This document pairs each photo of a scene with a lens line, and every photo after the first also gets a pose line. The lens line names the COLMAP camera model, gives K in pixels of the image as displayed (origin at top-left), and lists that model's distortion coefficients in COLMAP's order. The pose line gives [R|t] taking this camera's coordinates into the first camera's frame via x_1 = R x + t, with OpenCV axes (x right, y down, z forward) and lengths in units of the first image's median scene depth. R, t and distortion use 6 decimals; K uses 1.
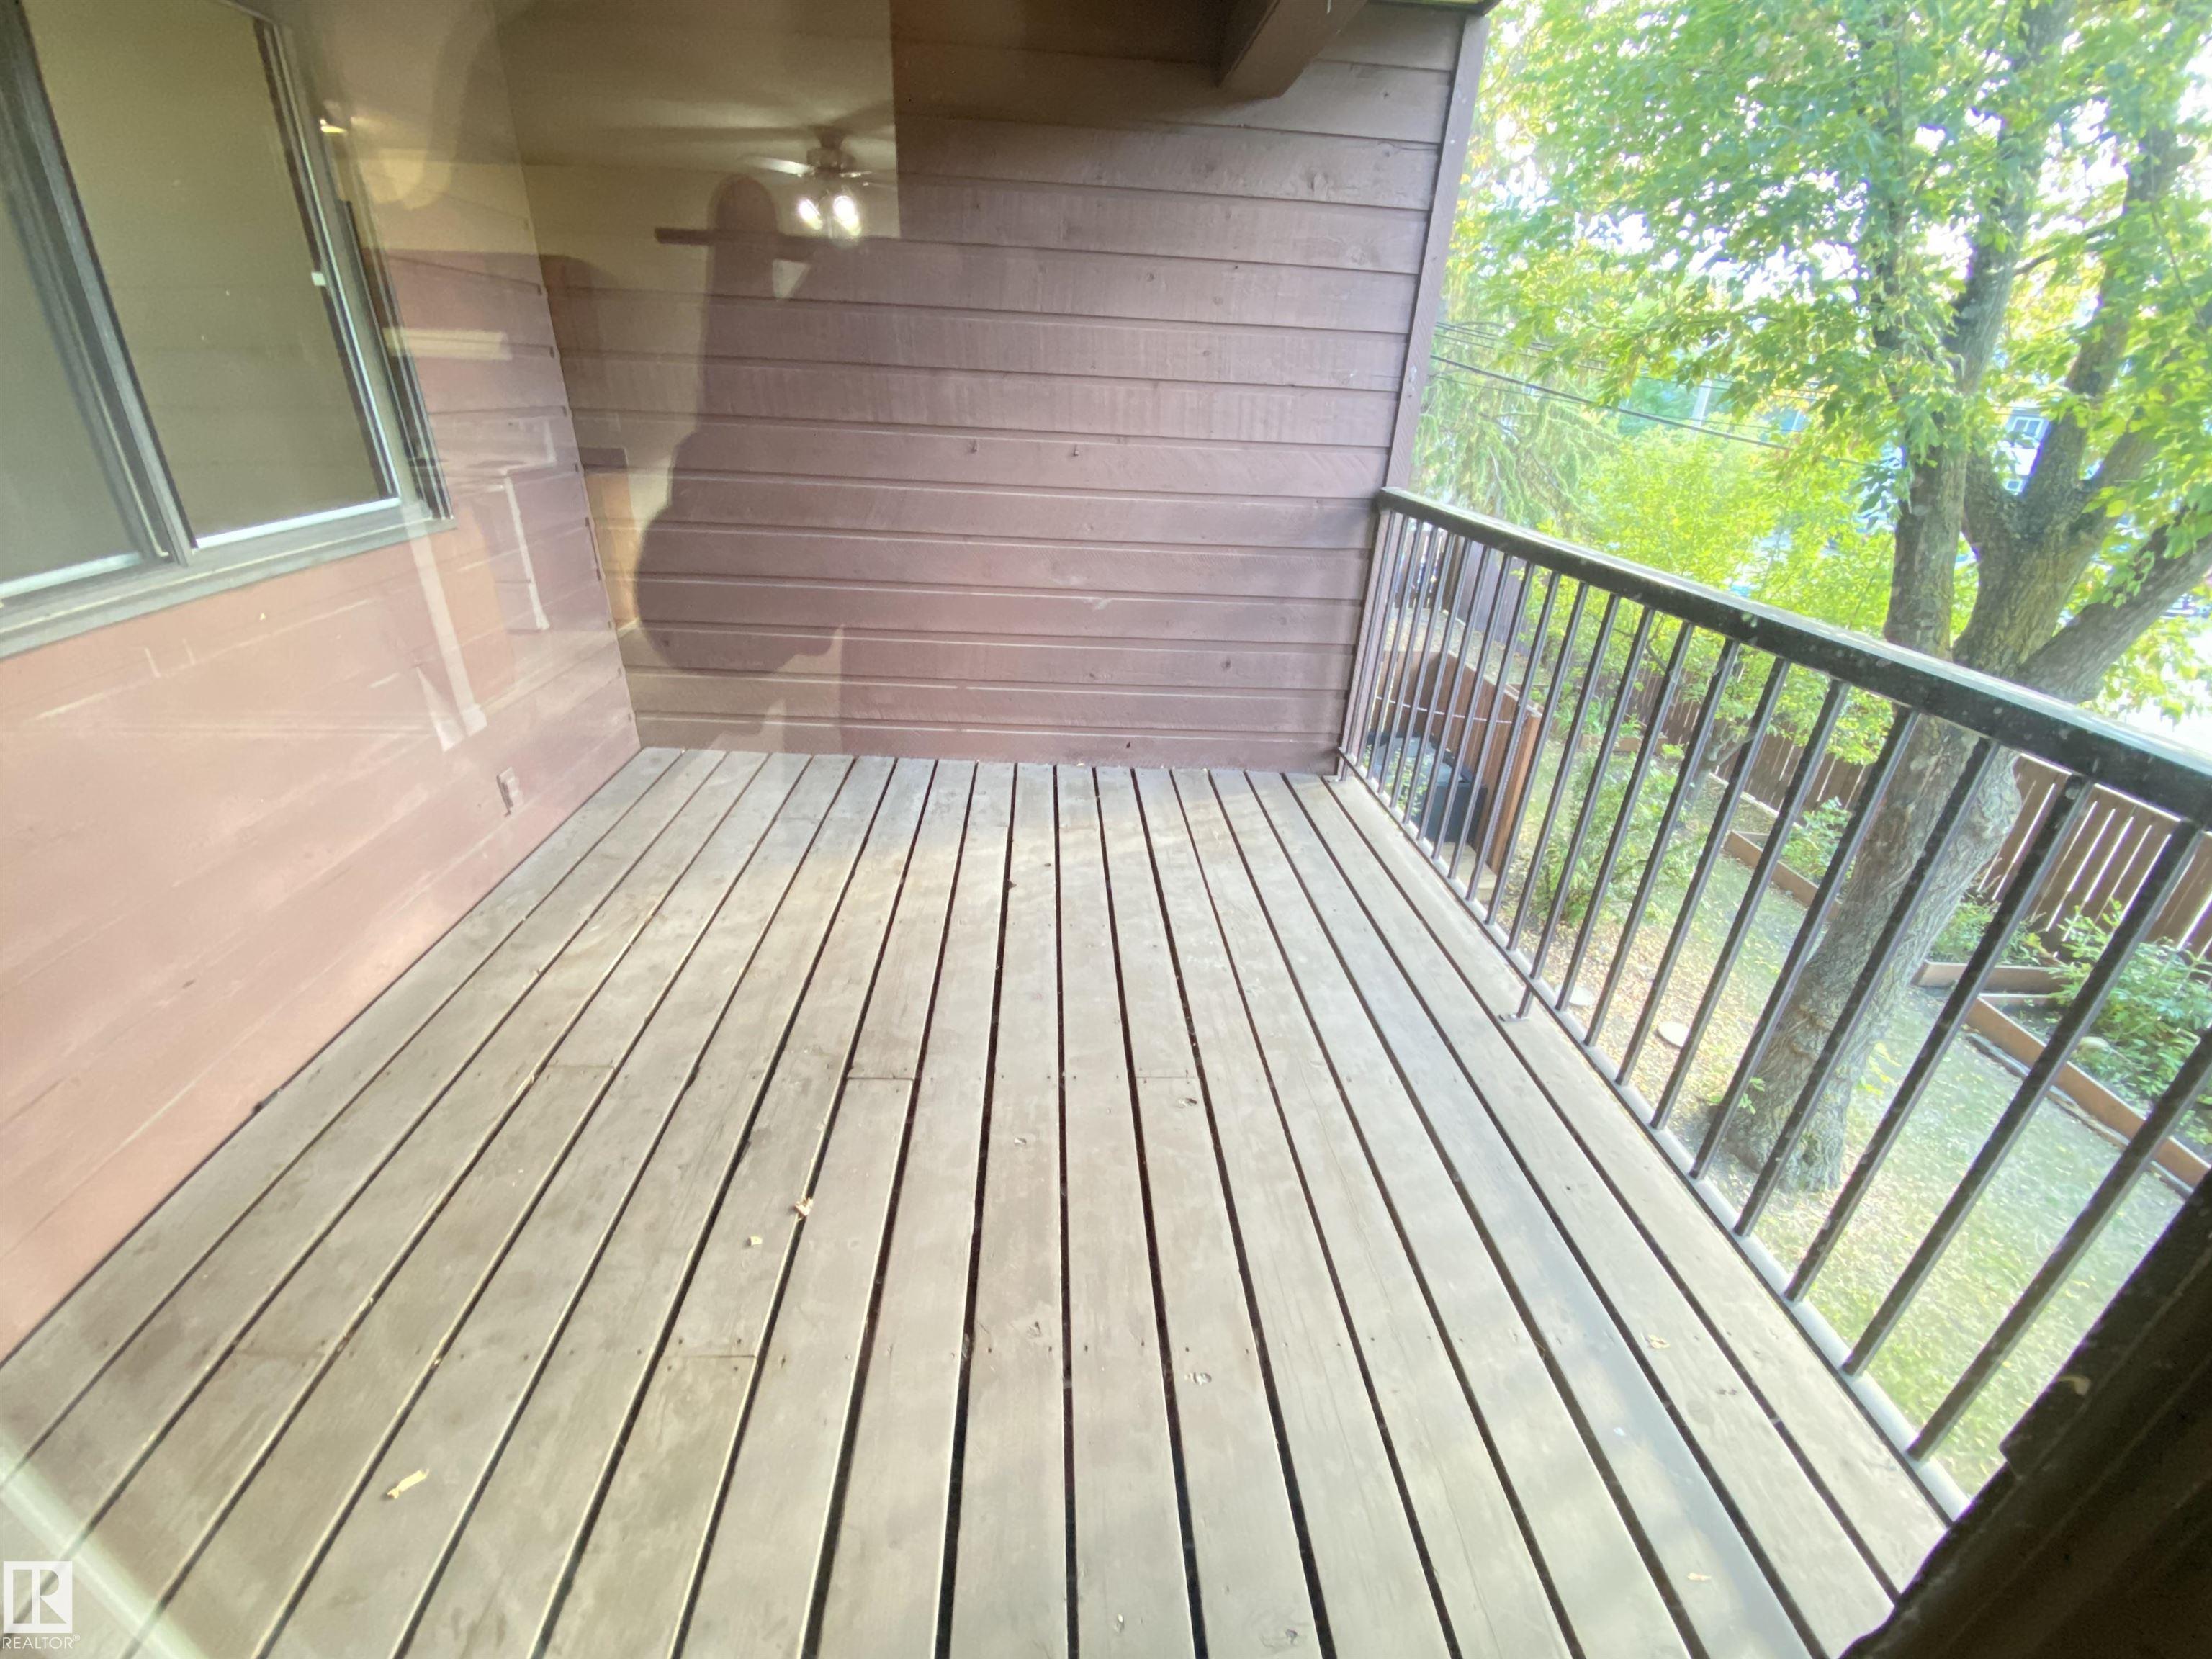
lens RADIAL K [[904.6, 0, 1096.4], [0, 904.6, 836.3], [0, 0, 1]] dist [0.003591, -0.012603]
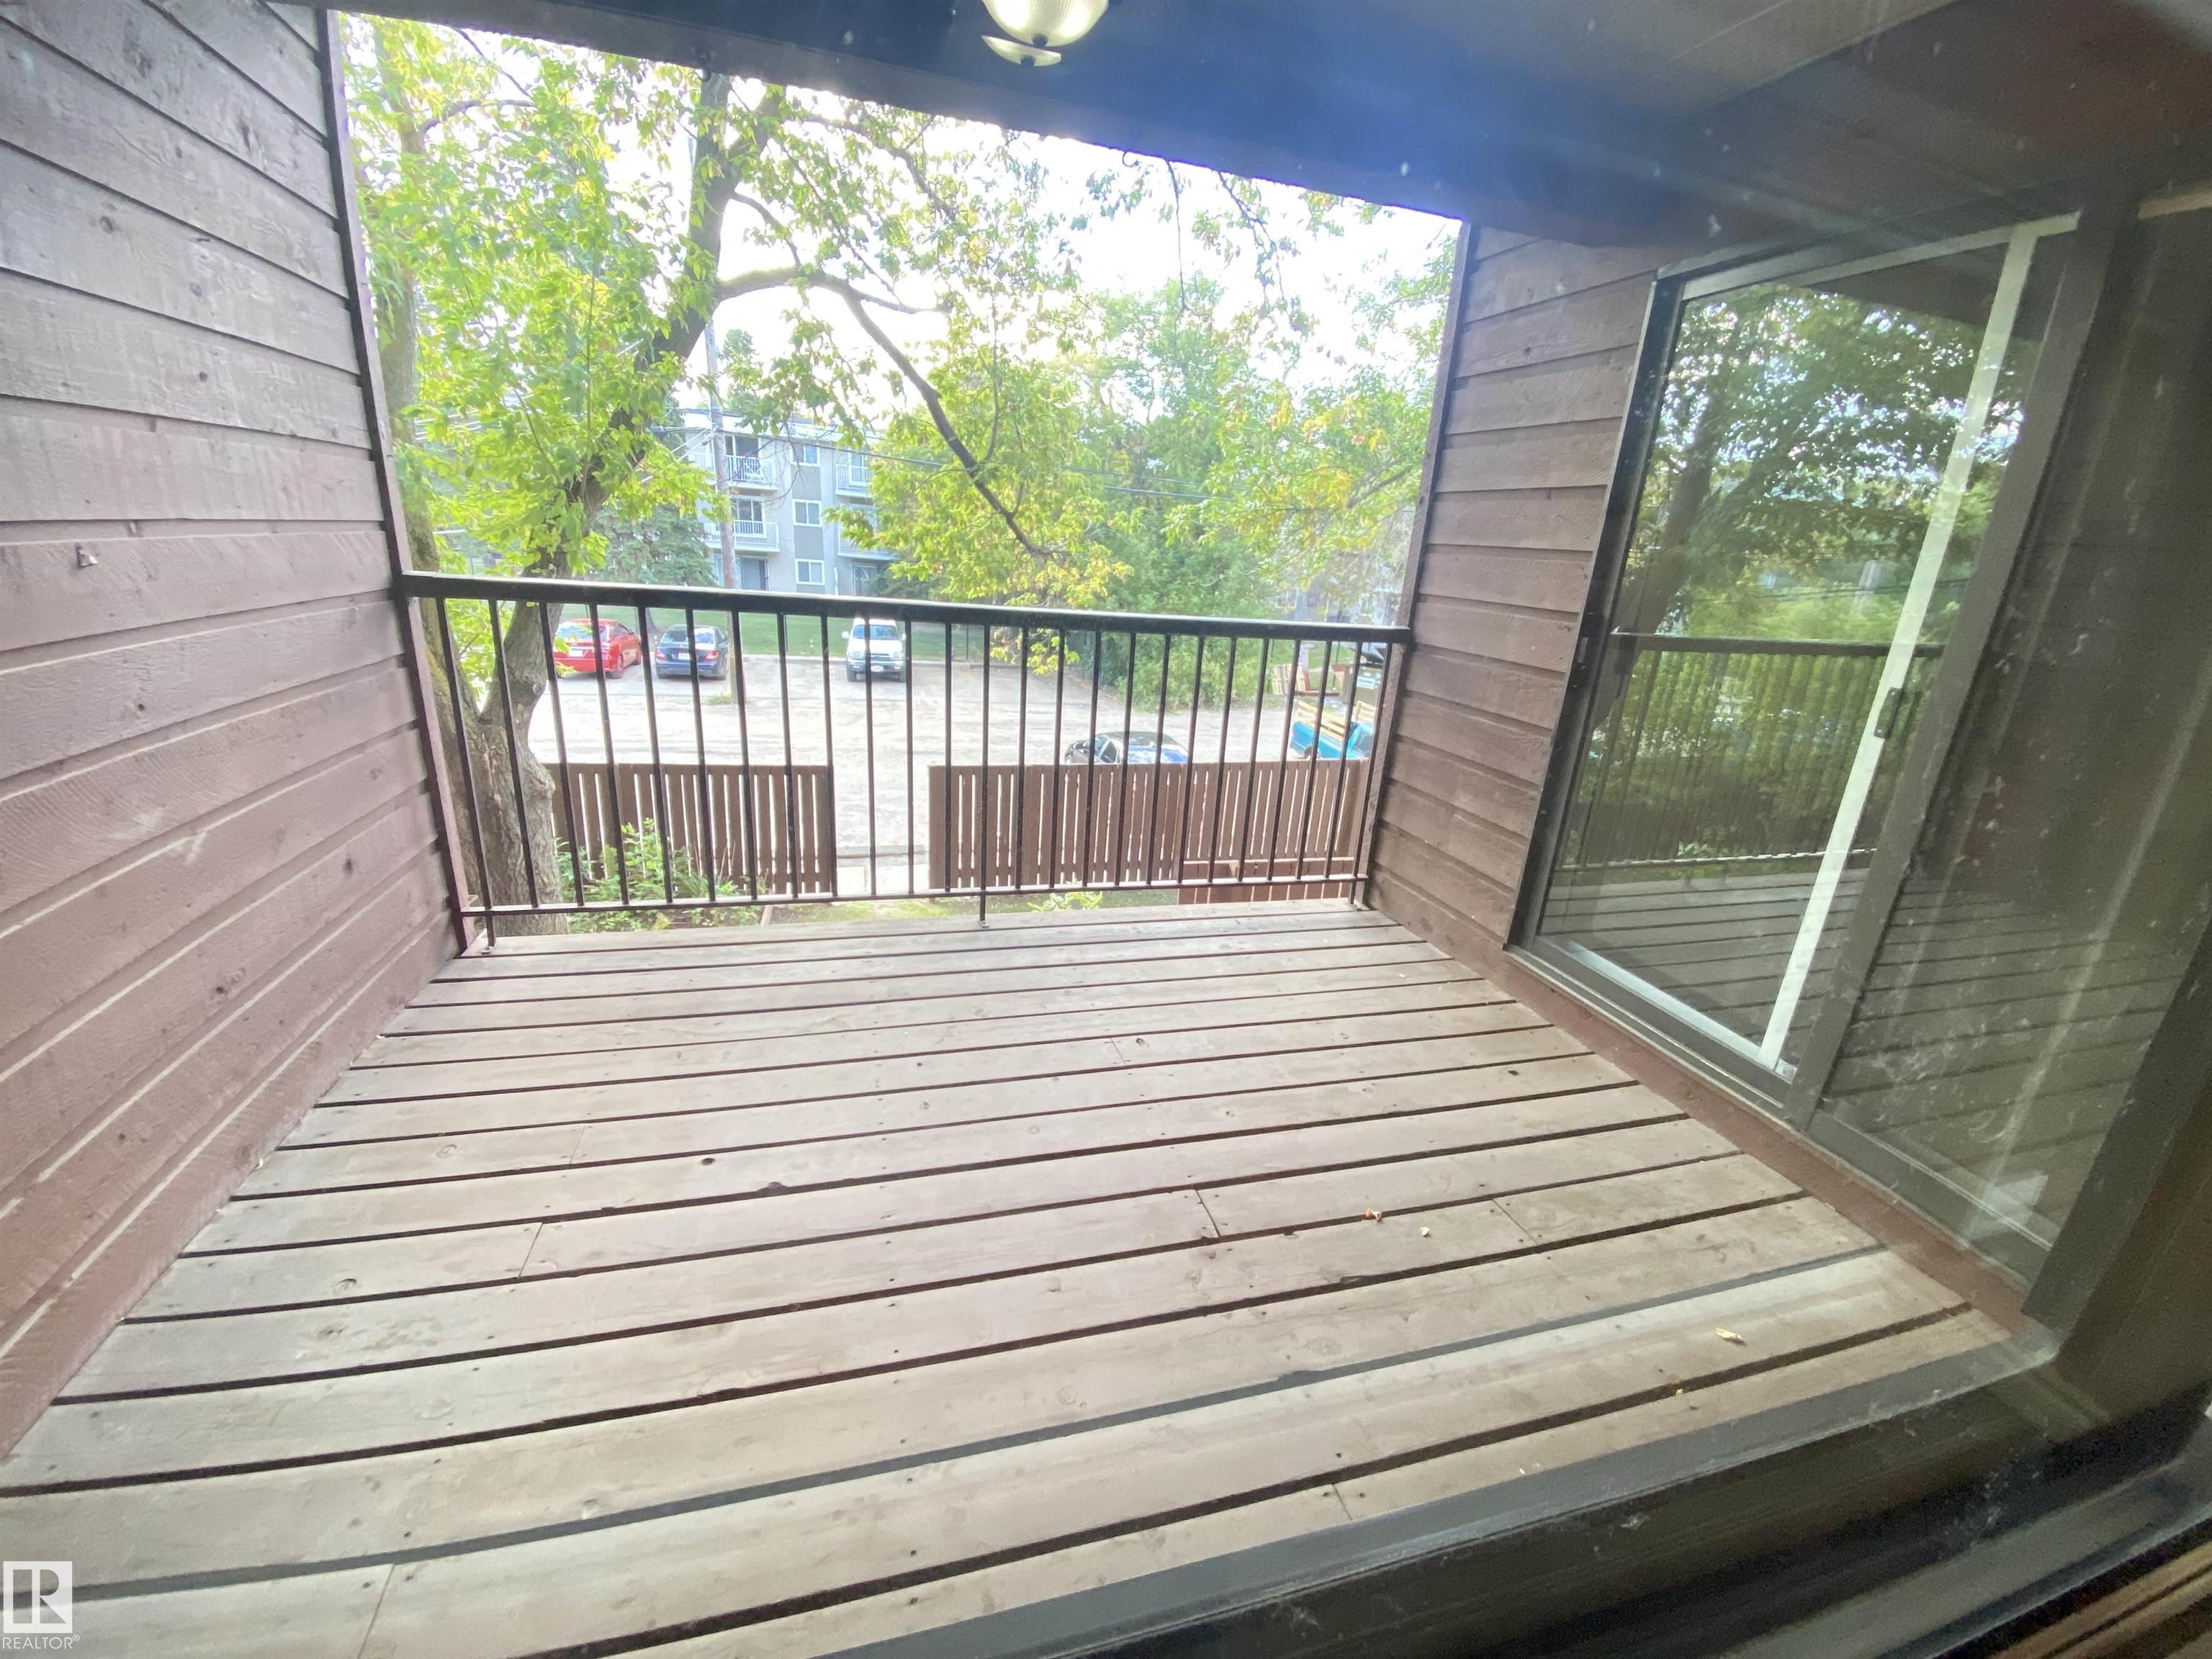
lens RADIAL K [[904.6, 0, 1096.4], [0, 904.6, 836.3], [0, 0, 1]] dist [0.003591, -0.012603]
pose [[-0.213355, -0.360568, 0.908004, -0.573824], [0.345595, 0.841457, 0.415347, -0.311551], [-0.913807, 0.402418, -0.054918, 0.604229]]
